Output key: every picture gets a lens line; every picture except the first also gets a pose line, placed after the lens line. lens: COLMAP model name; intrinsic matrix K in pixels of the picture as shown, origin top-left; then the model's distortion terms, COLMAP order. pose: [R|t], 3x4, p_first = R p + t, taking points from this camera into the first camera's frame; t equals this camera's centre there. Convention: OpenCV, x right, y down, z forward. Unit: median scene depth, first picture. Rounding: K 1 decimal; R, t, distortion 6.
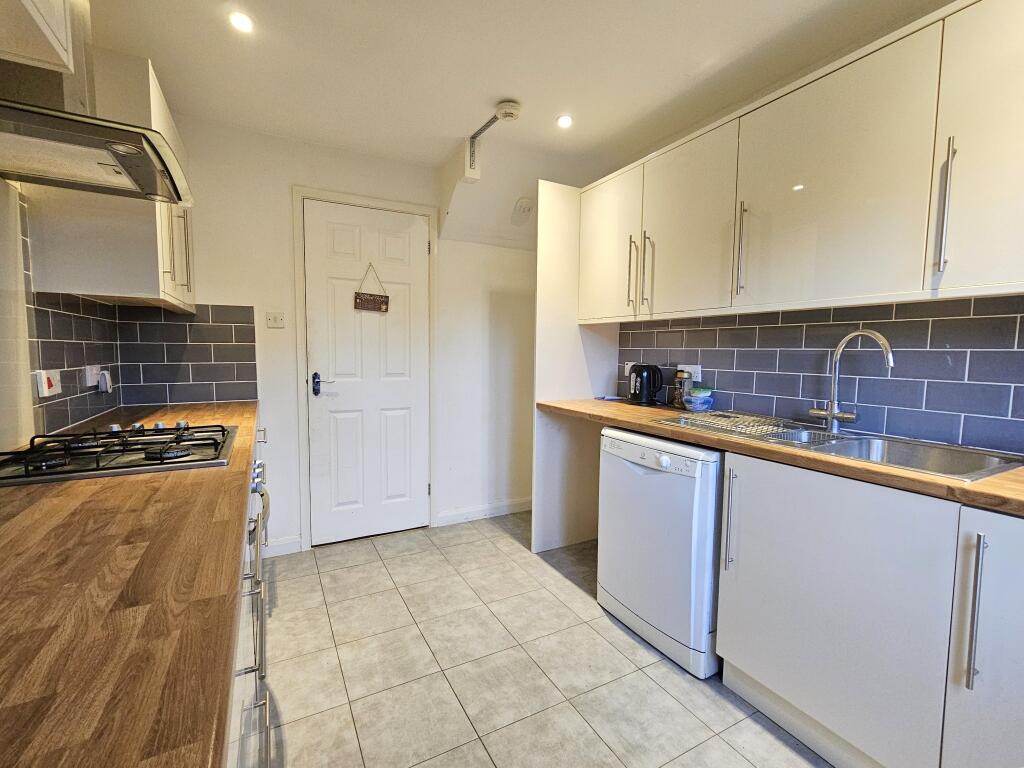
lens RADIAL K [[467.7, 0, 512.0], [0, 467.7, 384.0], [0, 0, 1]] dist [-0.000236, -0.000094]
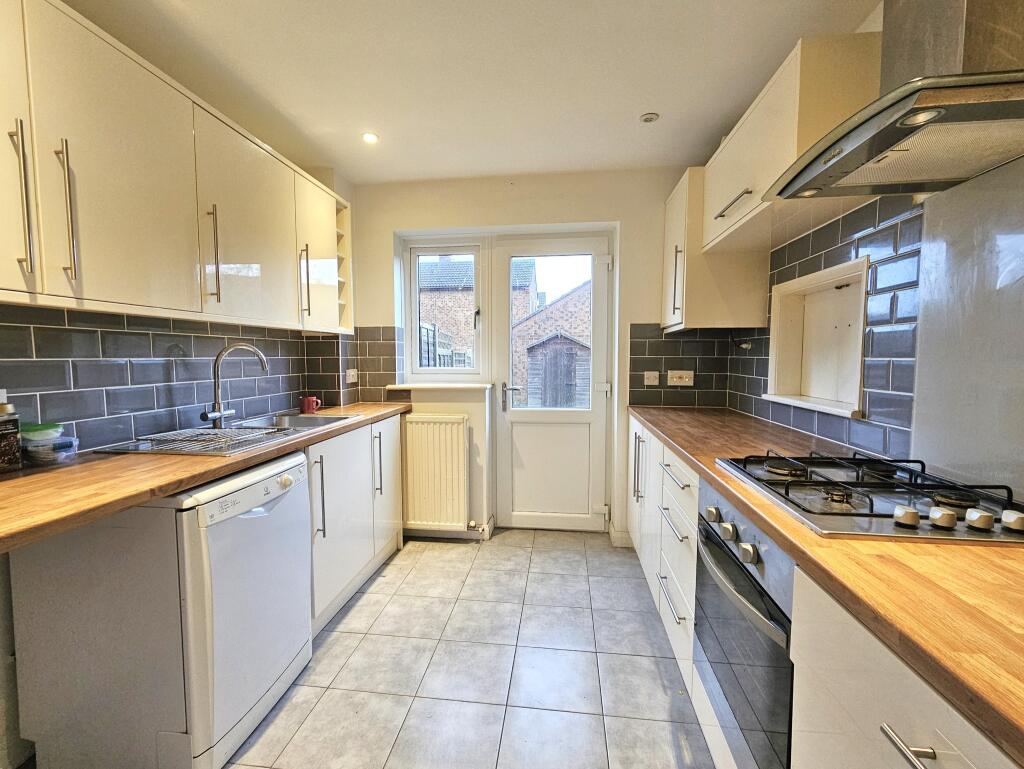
lens RADIAL K [[455.4, 0, 512.0], [0, 455.4, 384.5], [0, 0, 1]] dist [0.002673, 0.000515]
pose [[-0.823503, -0.041435, 0.565797, -0.531089], [0.037915, 0.991080, 0.127764, -0.119224], [-0.566044, 0.126666, -0.814586, 1.414796]]
